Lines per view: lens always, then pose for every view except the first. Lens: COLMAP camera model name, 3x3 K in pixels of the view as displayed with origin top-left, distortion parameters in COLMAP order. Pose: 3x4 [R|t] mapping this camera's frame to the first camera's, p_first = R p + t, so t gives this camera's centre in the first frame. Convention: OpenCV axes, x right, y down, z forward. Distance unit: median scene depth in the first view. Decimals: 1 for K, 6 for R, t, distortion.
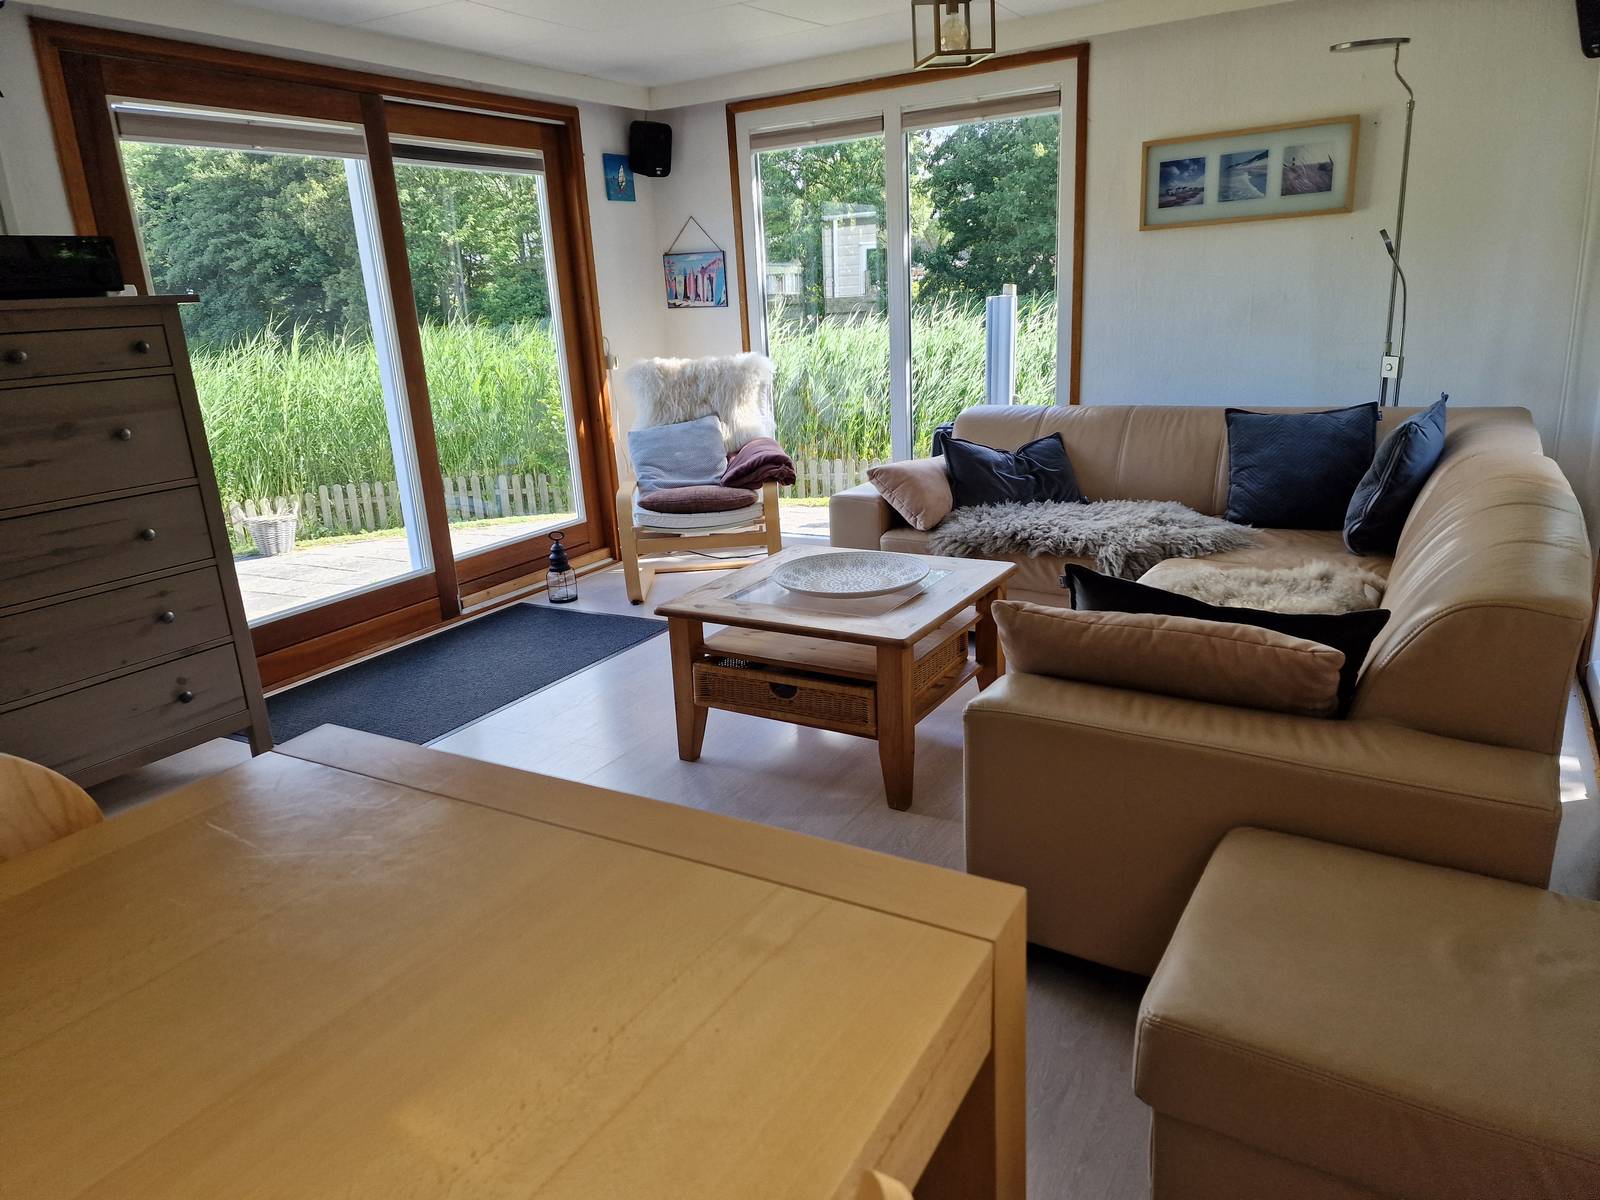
lens RADIAL K [[1078.8, 0, 800.0], [0, 1078.8, 600.0], [0, 0, 1]] dist [0.087914, -0.082582]
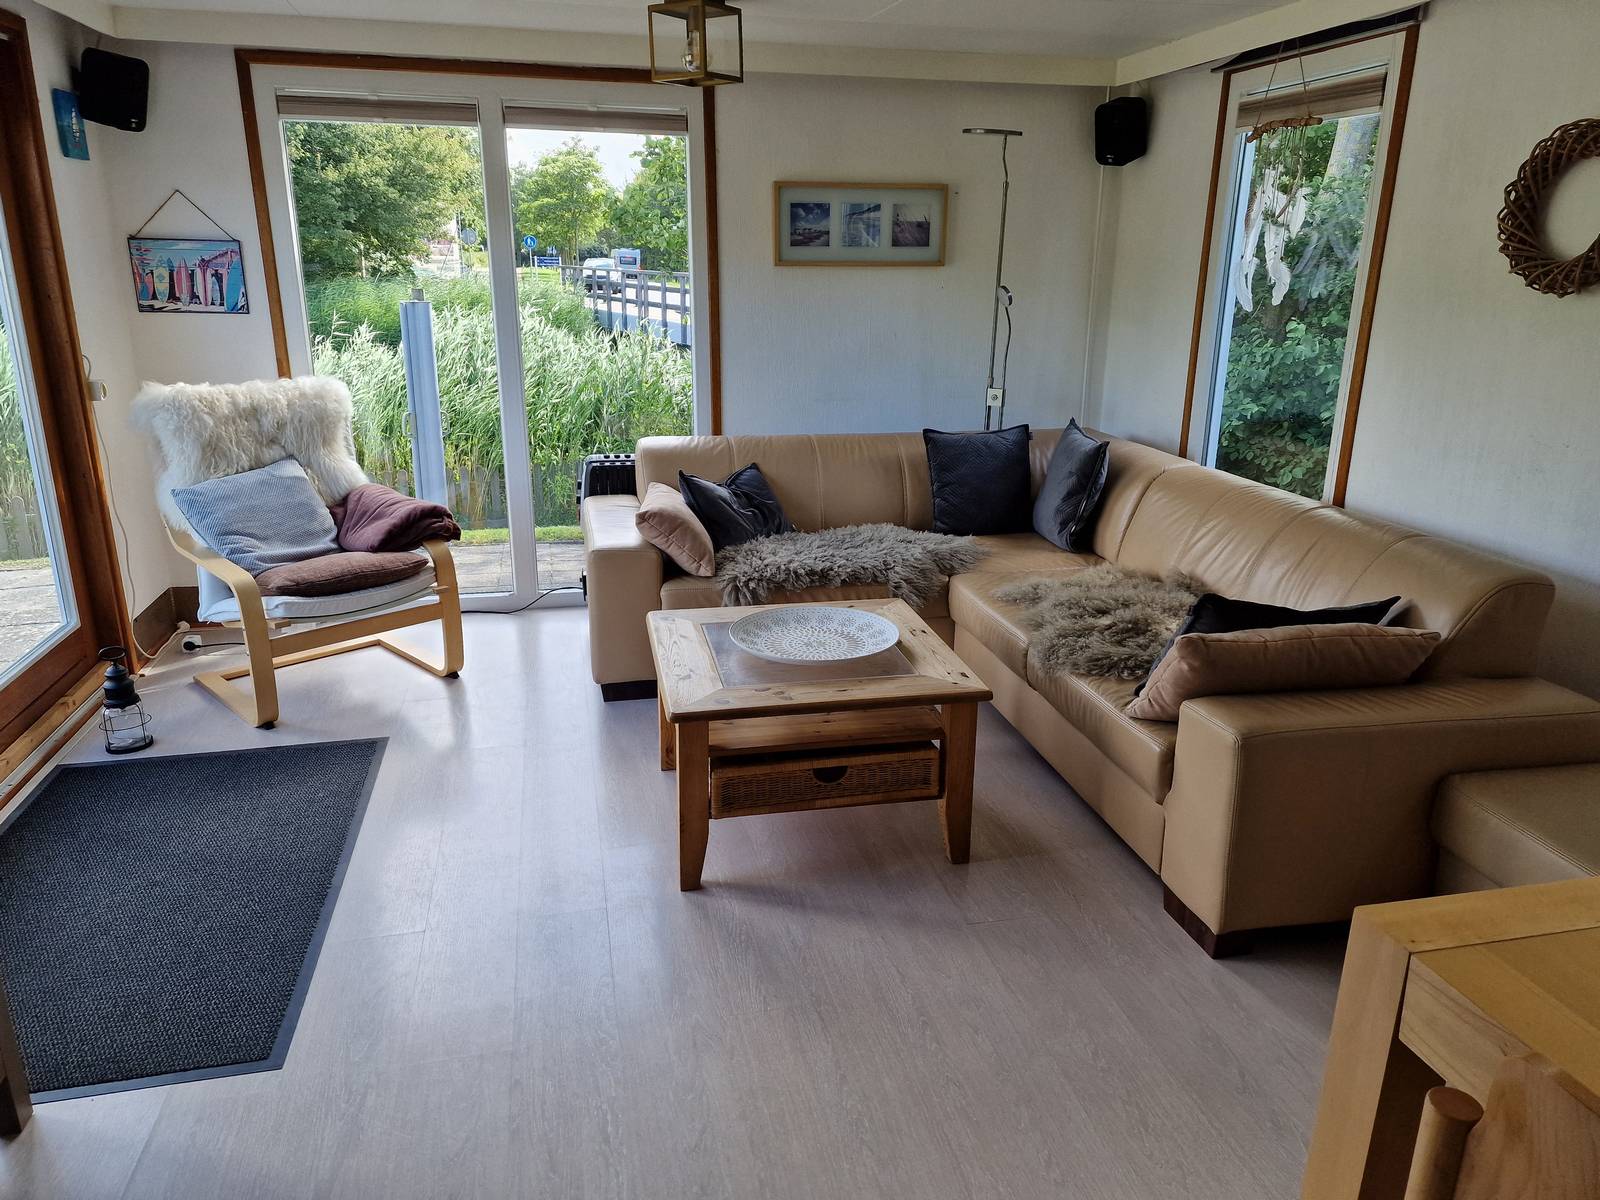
lens RADIAL K [[1106.7, 0, 802.5], [0, 1106.7, 593.2], [0, 0, 1]] dist [0.082183, -0.085166]
pose [[0.724166, -0.135706, 0.676142, -0.429446], [0.142667, 0.988718, 0.045642, -0.074825], [-0.674707, 0.063411, 0.735356, 0.225550]]
